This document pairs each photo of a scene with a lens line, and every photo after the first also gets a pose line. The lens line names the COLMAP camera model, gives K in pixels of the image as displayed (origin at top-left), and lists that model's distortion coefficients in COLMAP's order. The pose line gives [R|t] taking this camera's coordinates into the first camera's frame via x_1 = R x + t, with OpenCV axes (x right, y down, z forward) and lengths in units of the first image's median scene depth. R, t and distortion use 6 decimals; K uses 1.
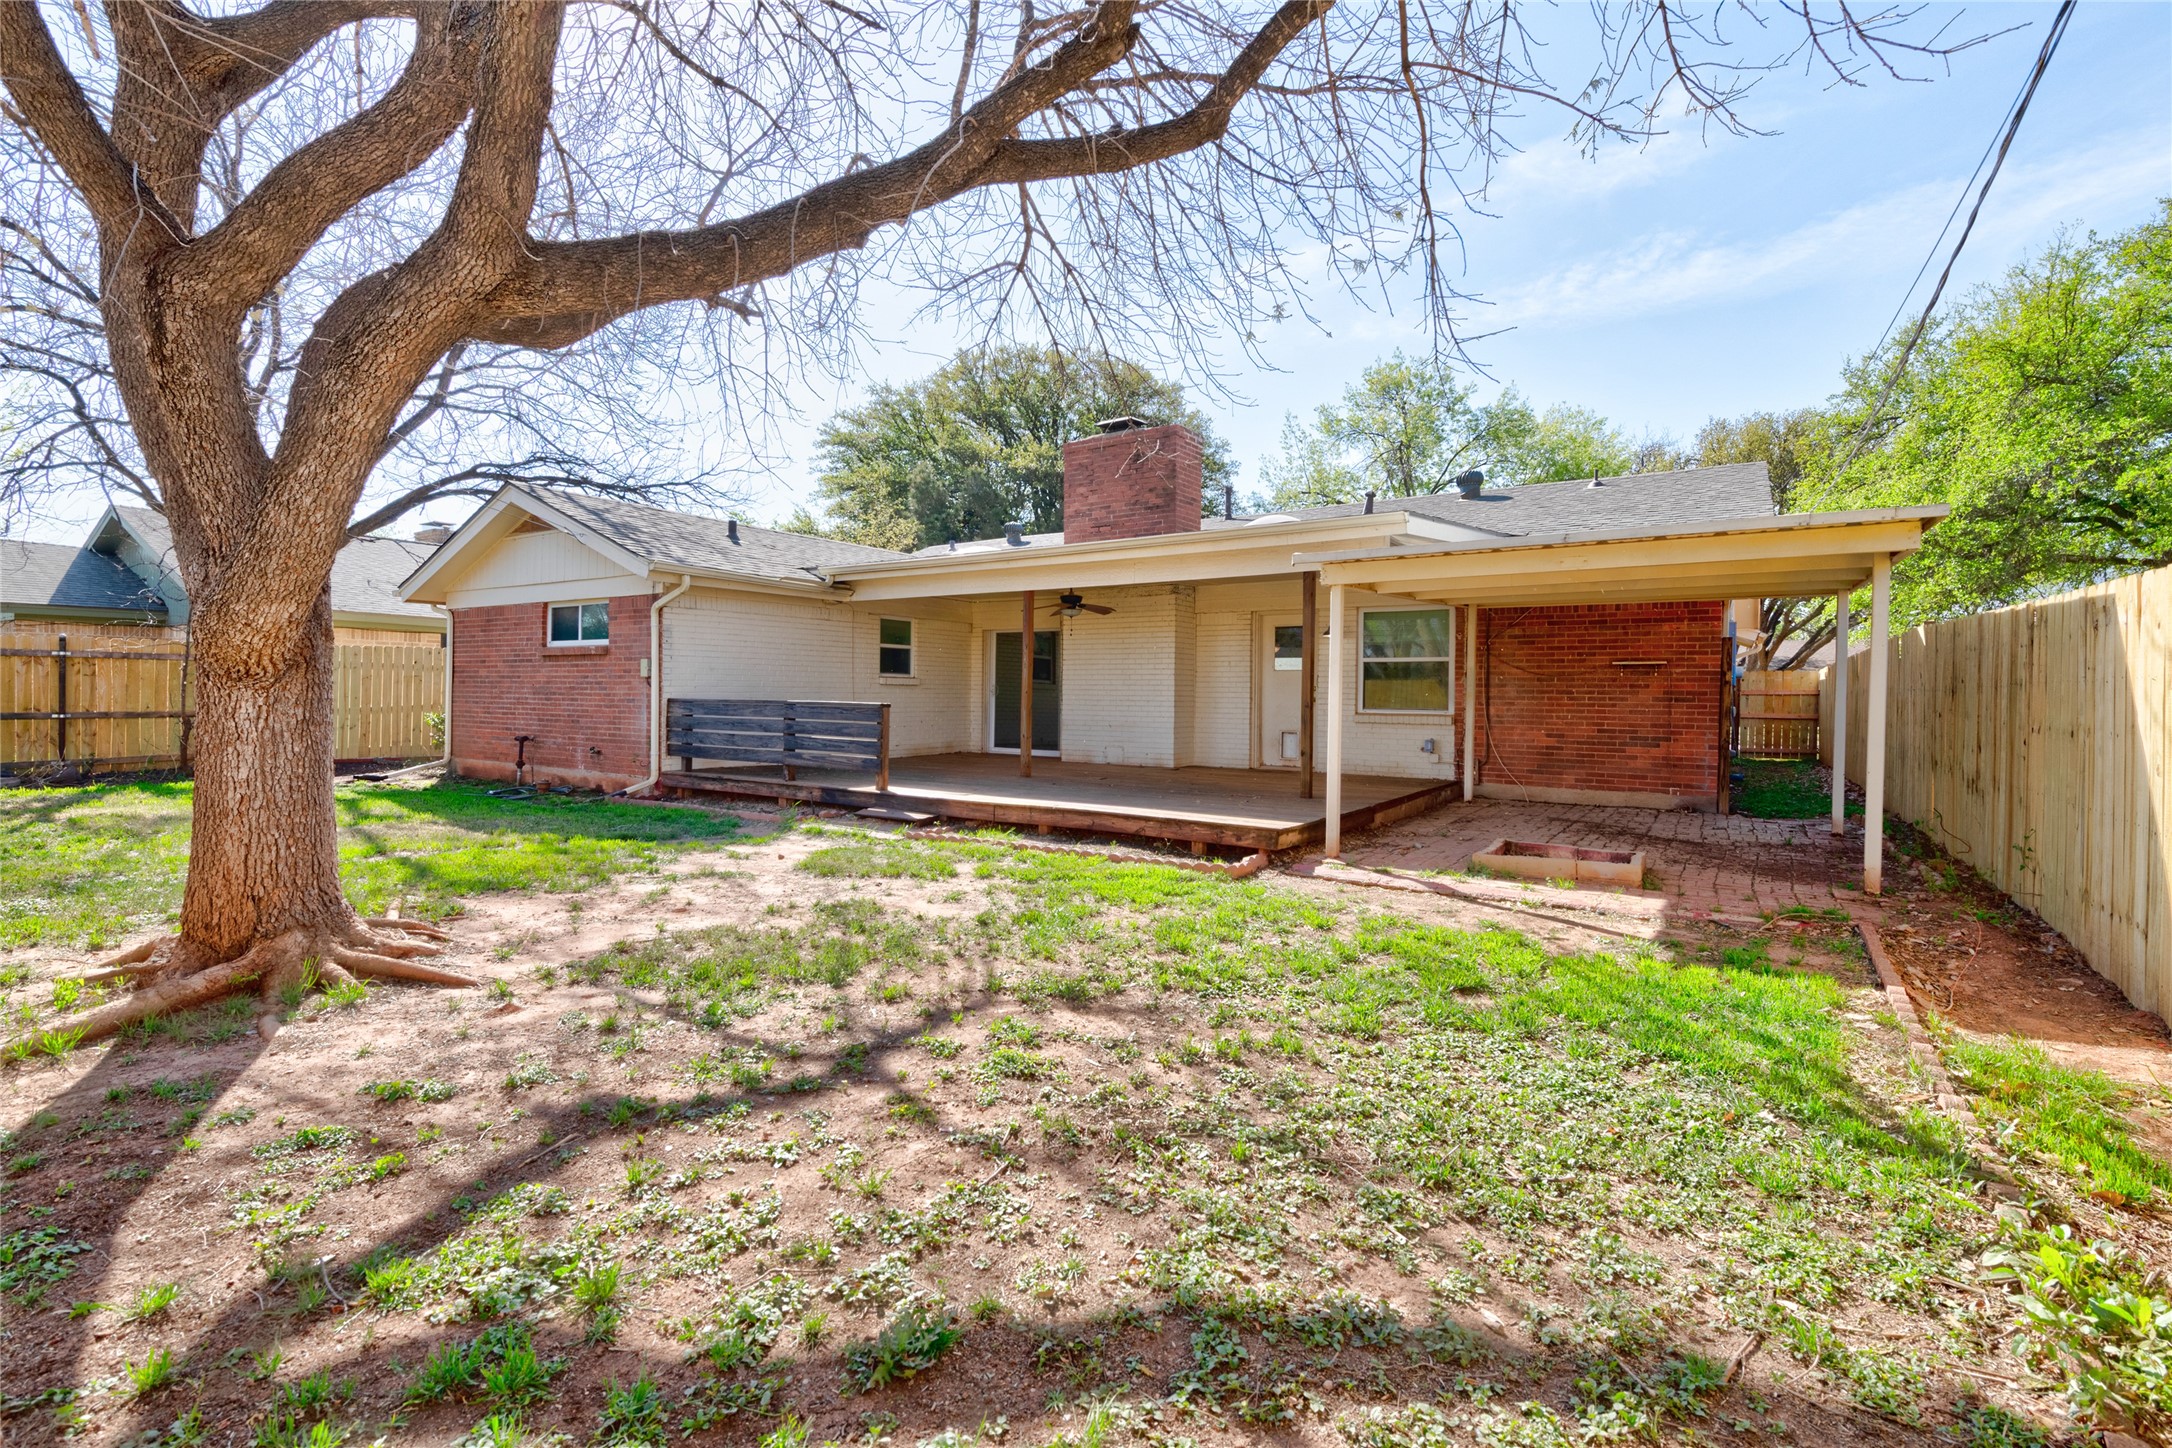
lens RADIAL K [[955.5, 0, 1099.3], [0, 955.5, 703.1], [0, 0, 1]] dist [0.016107, -0.004367]
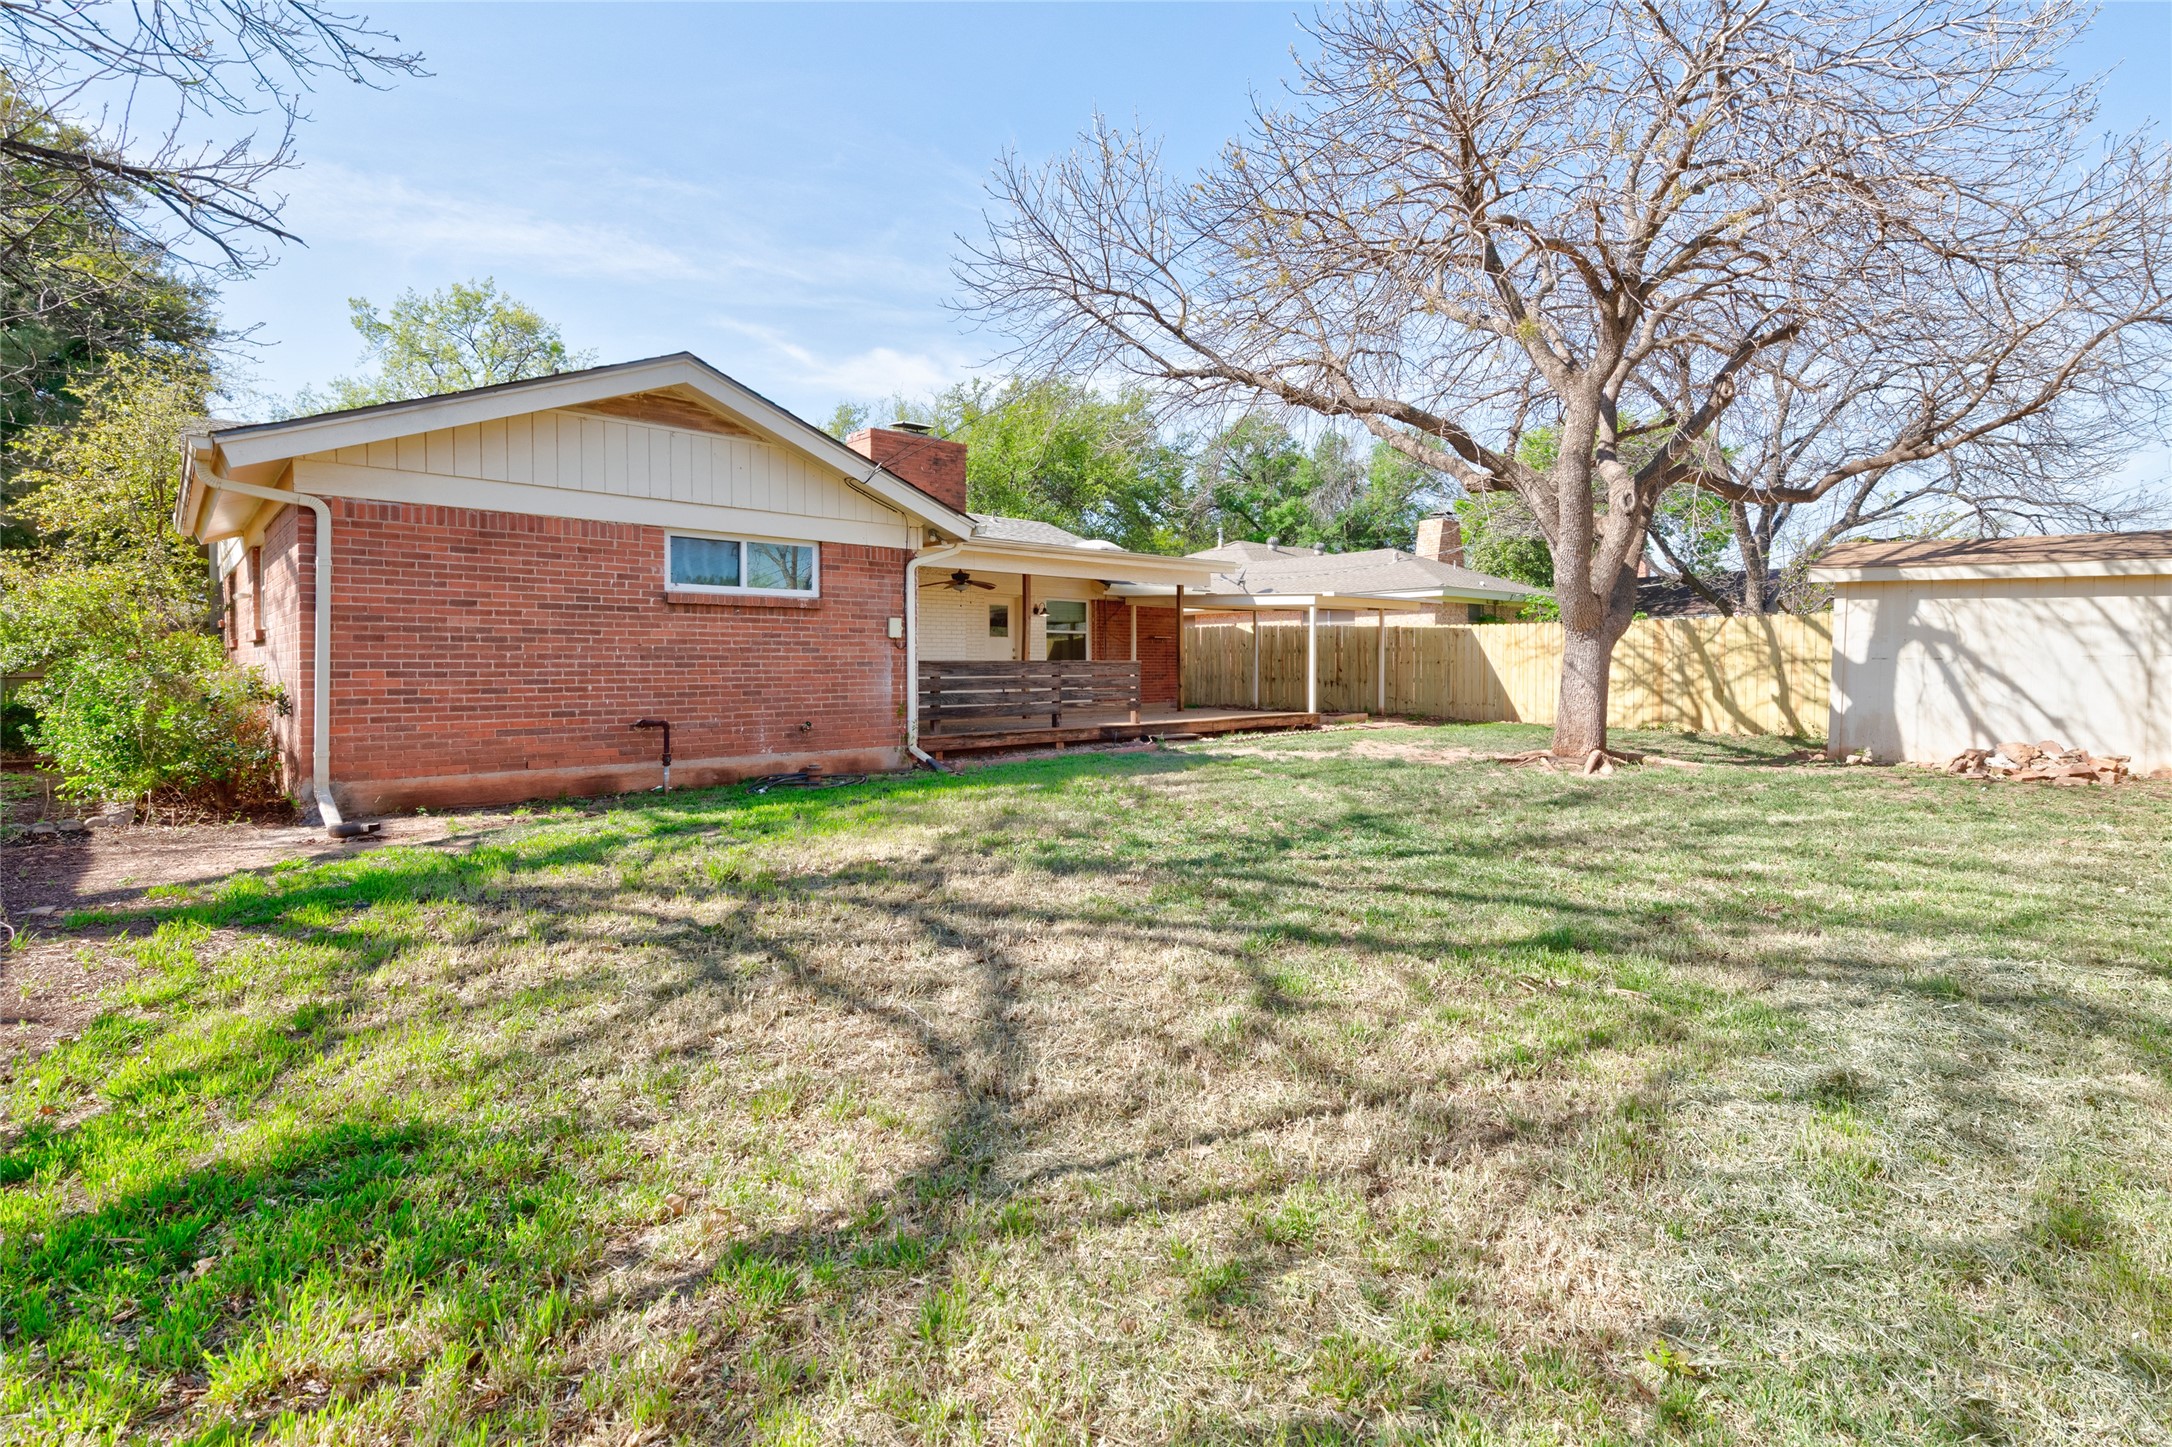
lens RADIAL K [[955.5, 0, 1076.1], [0, 955.5, 660.4], [0, 0, 1]] dist [0.016107, -0.004367]
pose [[0.270963, -0.013115, 0.962500, -1.249197], [0.009517, 0.999895, 0.010945, -0.013213], [-0.962543, 0.006195, 0.271059, 0.559194]]
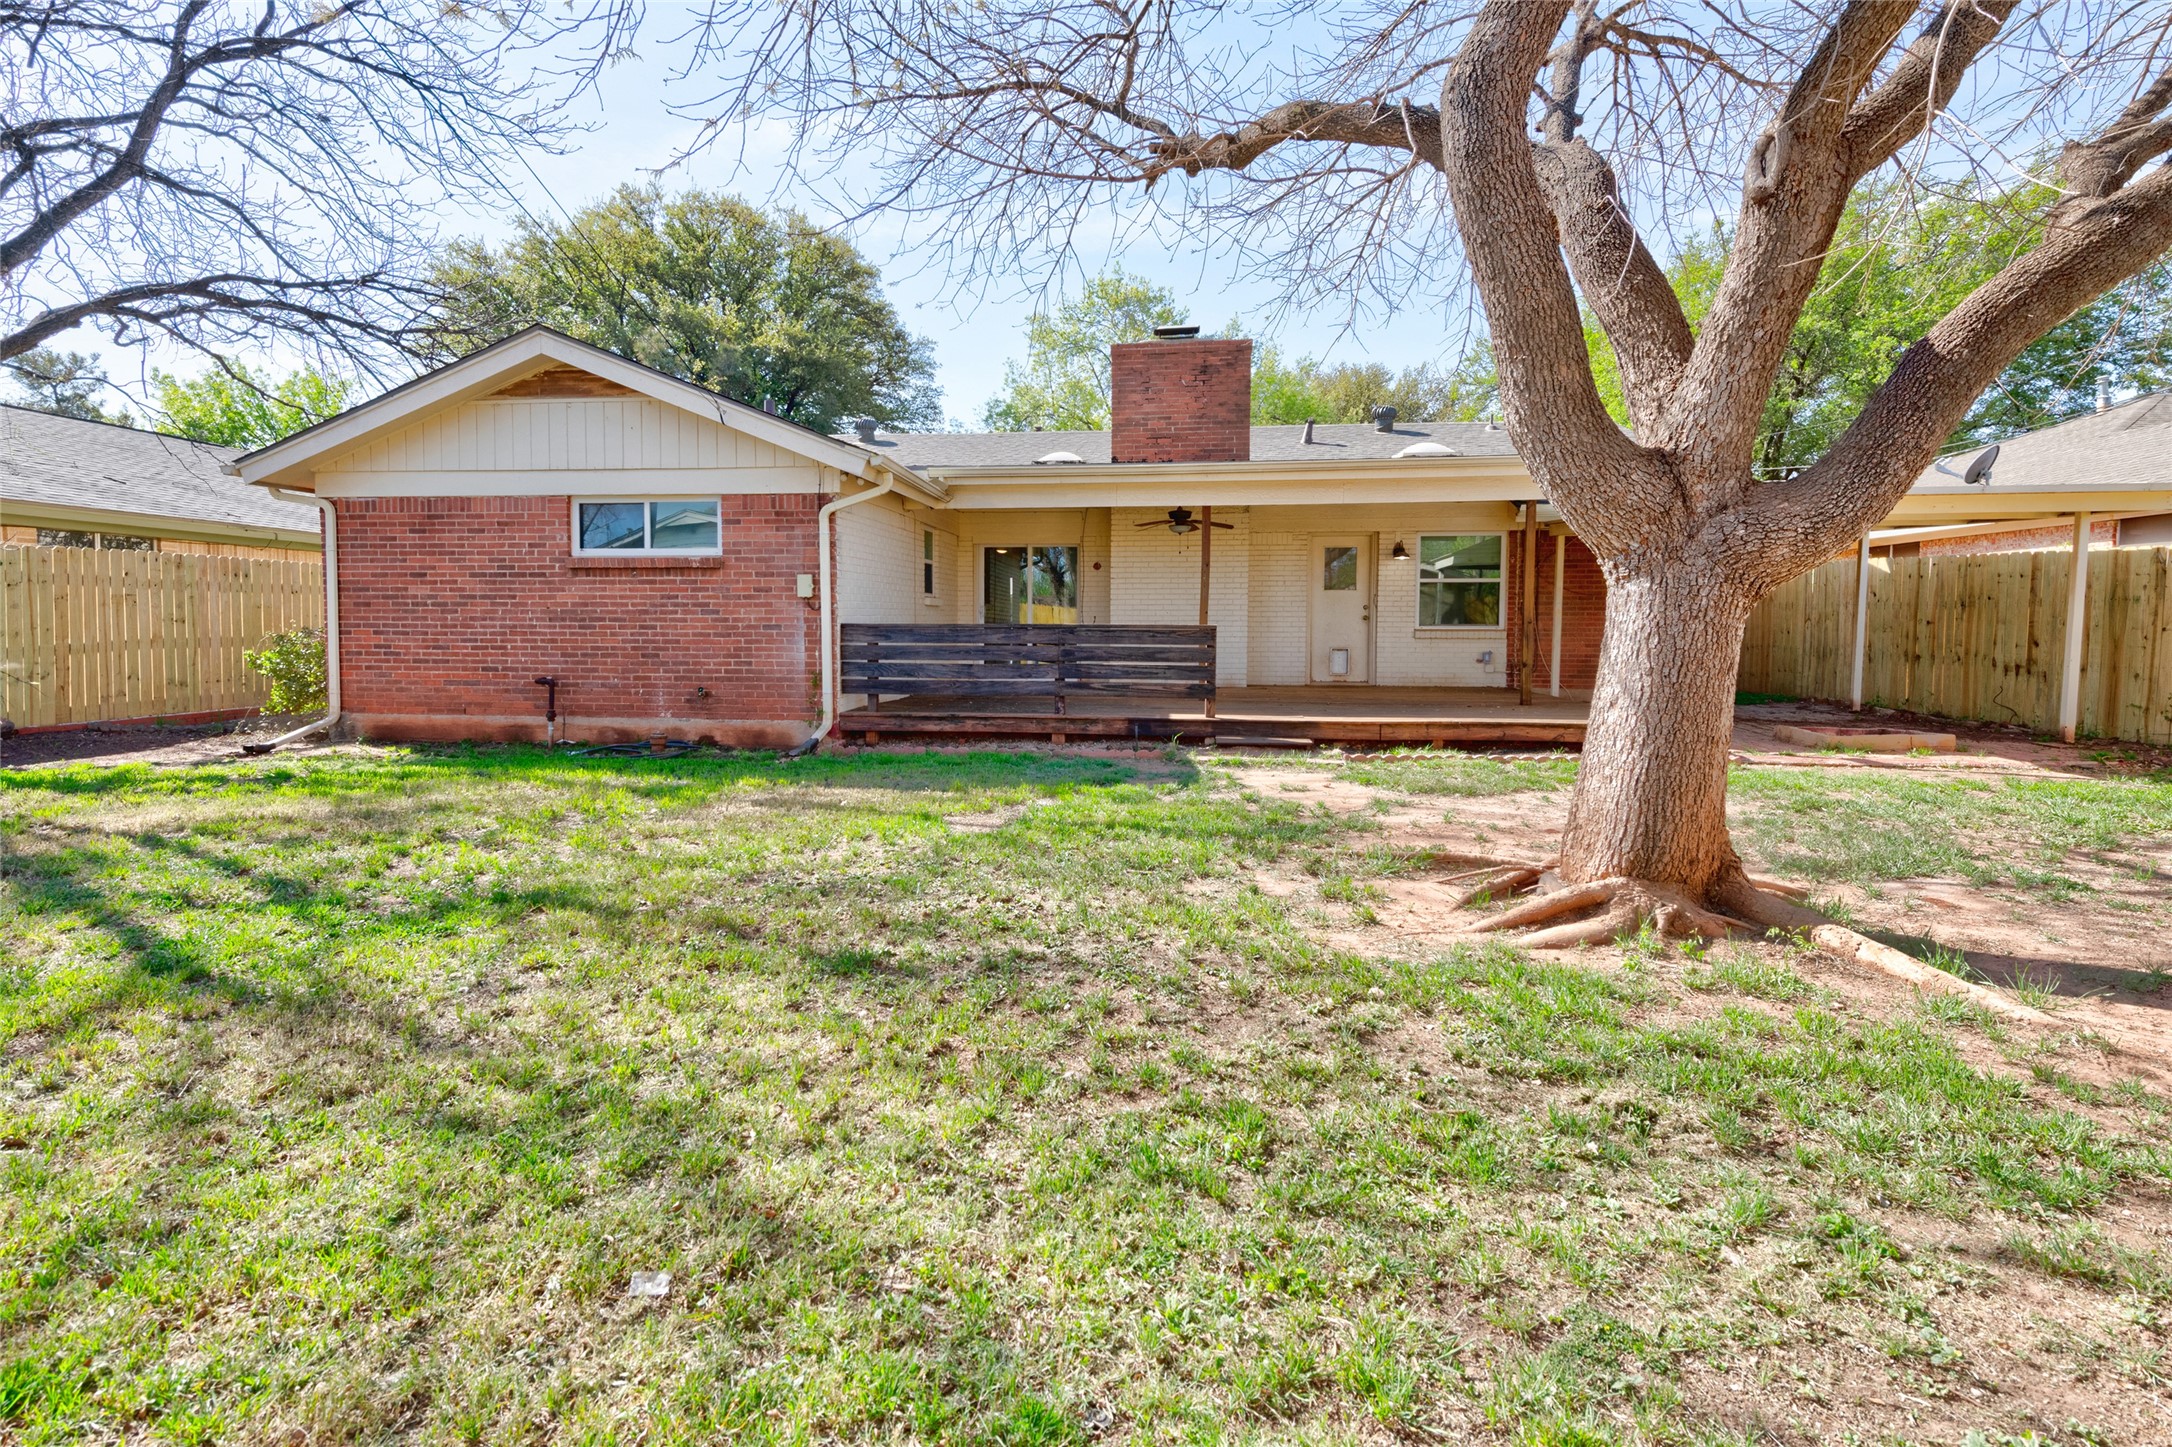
lens RADIAL K [[1020.1, 0, 1087.1], [0, 1020.1, 678.5], [0, 0, 1]] dist [0.003394, -0.000251]
pose [[0.895351, -0.036871, 0.443832, -0.614350], [0.012191, 0.998223, 0.058332, -0.005843], [-0.445194, -0.046816, 0.894210, 0.126180]]
